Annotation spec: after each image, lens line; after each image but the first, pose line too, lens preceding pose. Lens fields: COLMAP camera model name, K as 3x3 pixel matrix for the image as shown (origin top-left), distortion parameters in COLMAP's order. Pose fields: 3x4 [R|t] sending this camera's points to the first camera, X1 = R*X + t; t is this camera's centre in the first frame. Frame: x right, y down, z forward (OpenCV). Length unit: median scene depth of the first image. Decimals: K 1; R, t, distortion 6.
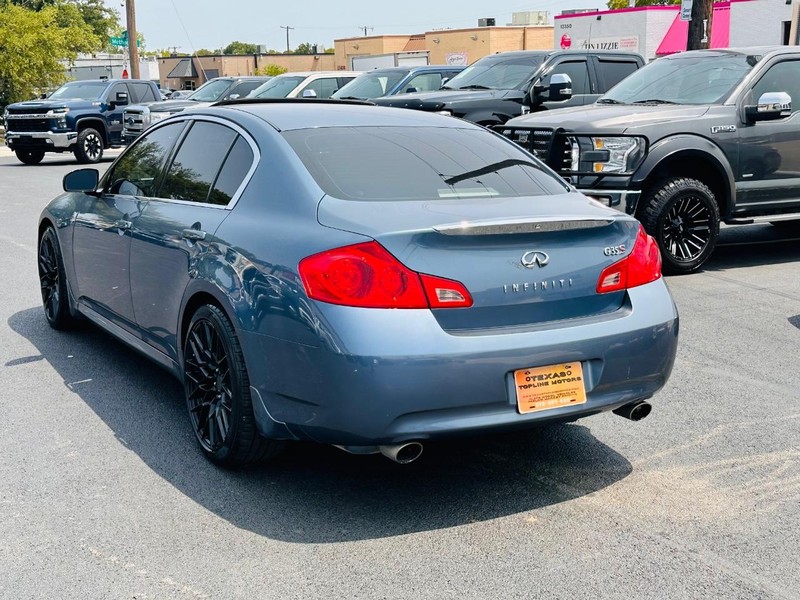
lens RADIAL K [[1020.9, 0, 400.0], [0, 1020.9, 300.0], [0, 0, 1]] dist [0.136460, -0.051872]
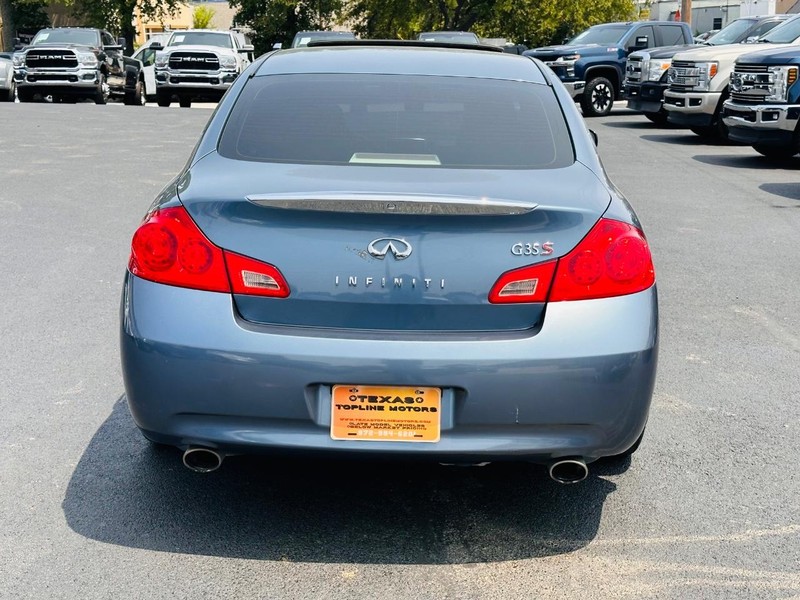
lens RADIAL K [[1153.1, 0, 400.0], [0, 1153.1, 300.0], [0, 0, 1]] dist [0.133466, -0.086413]
pose [[0.850513, 0.121590, -0.511706, 0.538453], [-0.109549, 0.992527, 0.053759, -0.044426], [0.514419, 0.010334, 0.857477, 0.227728]]
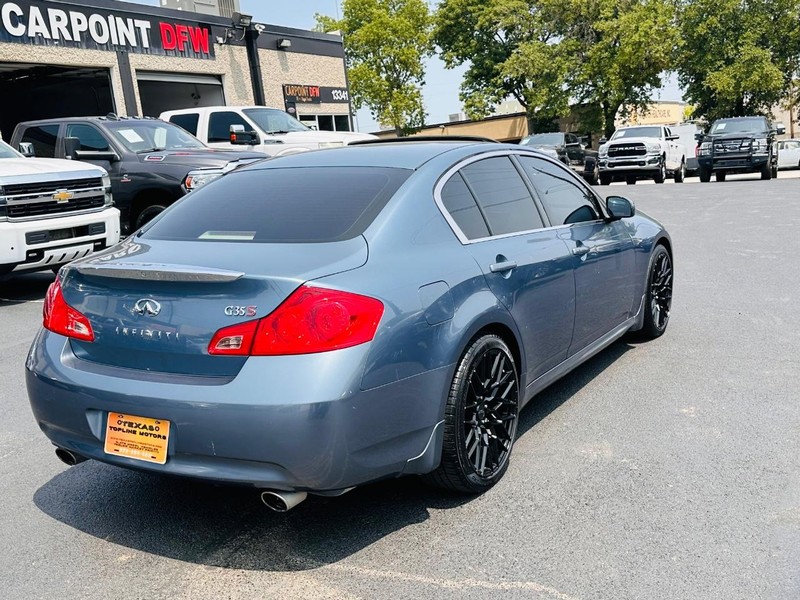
lens RADIAL K [[835.8, 0, 402.0], [0, 835.8, 303.8], [0, 0, 1]] dist [0.186963, -0.392723]
pose [[0.481363, 0.126992, -0.867273, 0.874842], [-0.106746, 0.990577, 0.085800, -0.126992], [0.869997, 0.051277, 0.490383, 0.736442]]
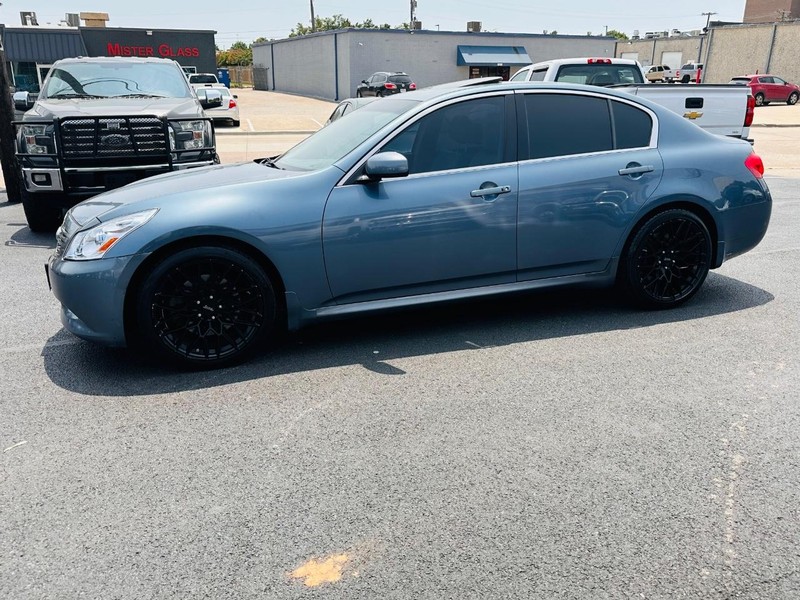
lens RADIAL K [[673.8, 0, 382.0], [0, 673.8, 315.7], [0, 0, 1]] dist [0.035549, -0.052959]
pose [[0.201160, -0.301868, 0.931886, -1.303644], [0.203384, 0.943472, 0.261718, -0.207510], [-0.958212, 0.136883, 0.251184, 1.196751]]
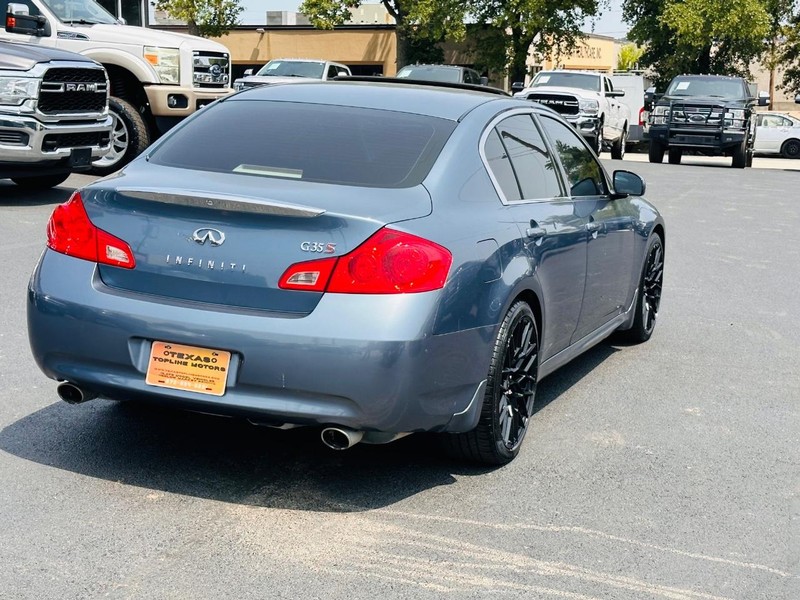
lens RADIAL K [[1368.2, 0, 400.0], [0, 1368.2, 300.0], [0, 0, 1]] dist [0.142862, 0.034197]
pose [[0.618688, 0.160714, -0.769023, 1.134342], [-0.200455, 0.978747, 0.043274, -0.066682], [0.759633, 0.127381, 0.637755, 0.289159]]
